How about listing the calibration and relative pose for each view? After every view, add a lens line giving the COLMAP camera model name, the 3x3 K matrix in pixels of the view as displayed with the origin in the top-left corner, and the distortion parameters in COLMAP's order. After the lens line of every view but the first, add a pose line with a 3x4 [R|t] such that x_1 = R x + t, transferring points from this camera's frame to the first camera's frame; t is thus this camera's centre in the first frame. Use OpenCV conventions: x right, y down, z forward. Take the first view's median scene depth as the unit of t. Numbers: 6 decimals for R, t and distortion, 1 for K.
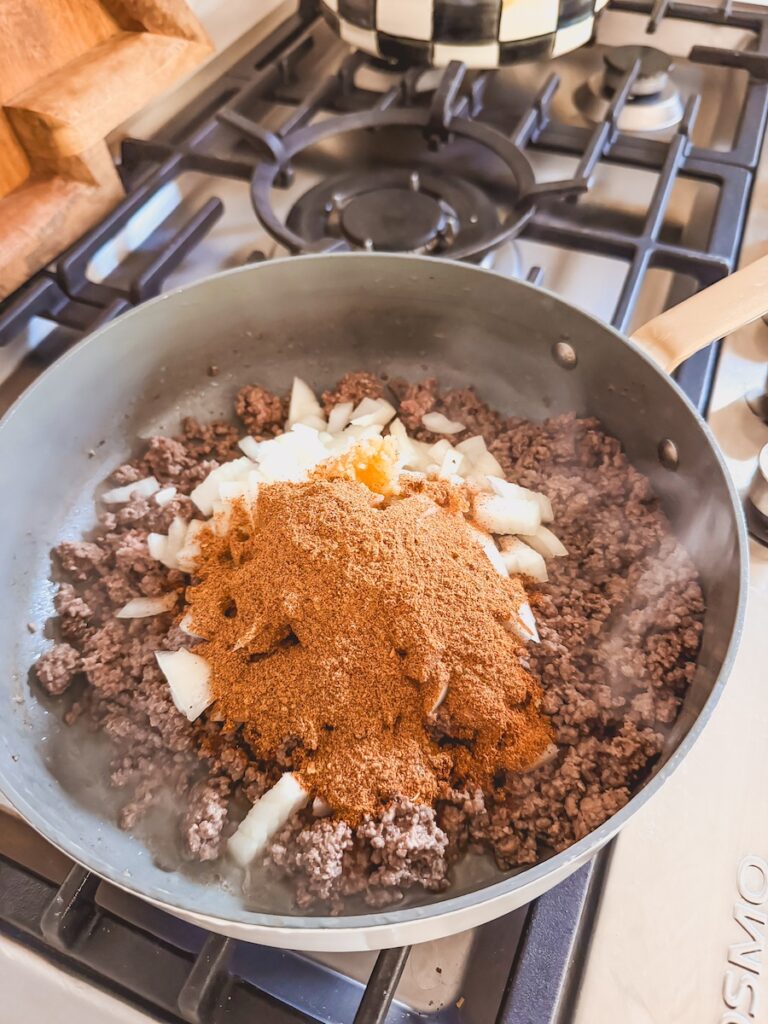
lens RADIAL K [[732.0, 0, 384.0], [0, 732.0, 512.0], [0, 0, 1]] dist [-0.000919, -0.057738]
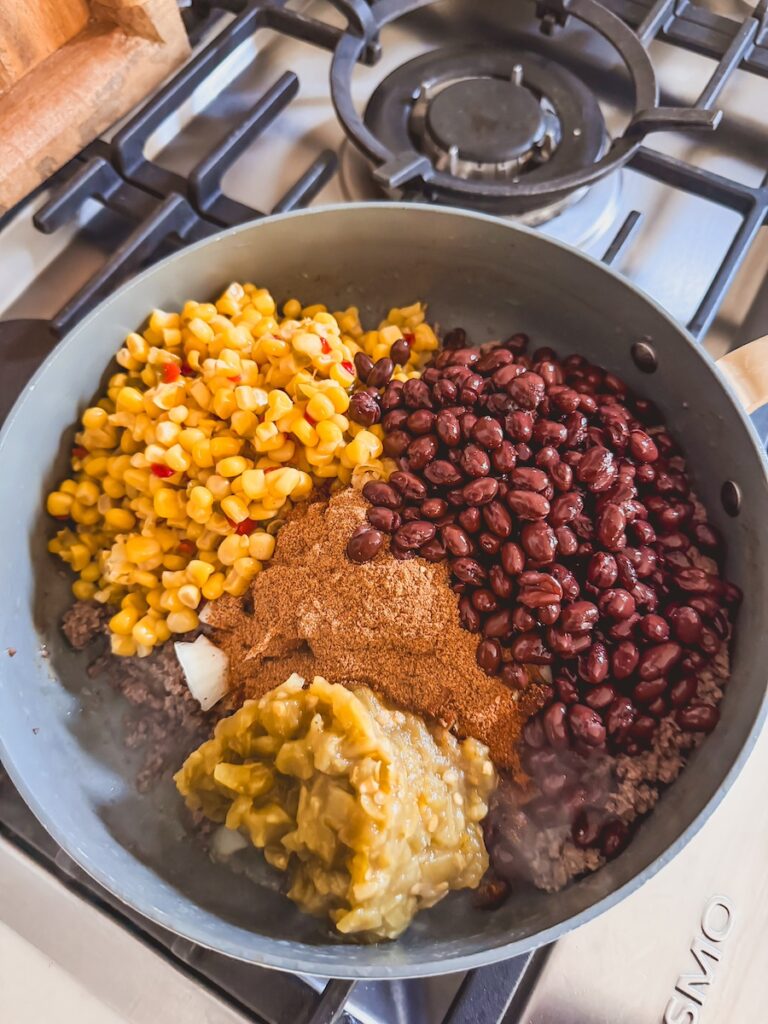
lens RADIAL K [[742.7, 0, 384.0], [0, 742.7, 512.0], [0, 0, 1]] dist [-0.033954, -0.002065]
pose [[0.988814, 0.141175, -0.048121, 0.000192], [-0.127706, 0.968044, 0.215830, -0.187484], [0.077053, -0.207270, 0.975245, 0.043322]]
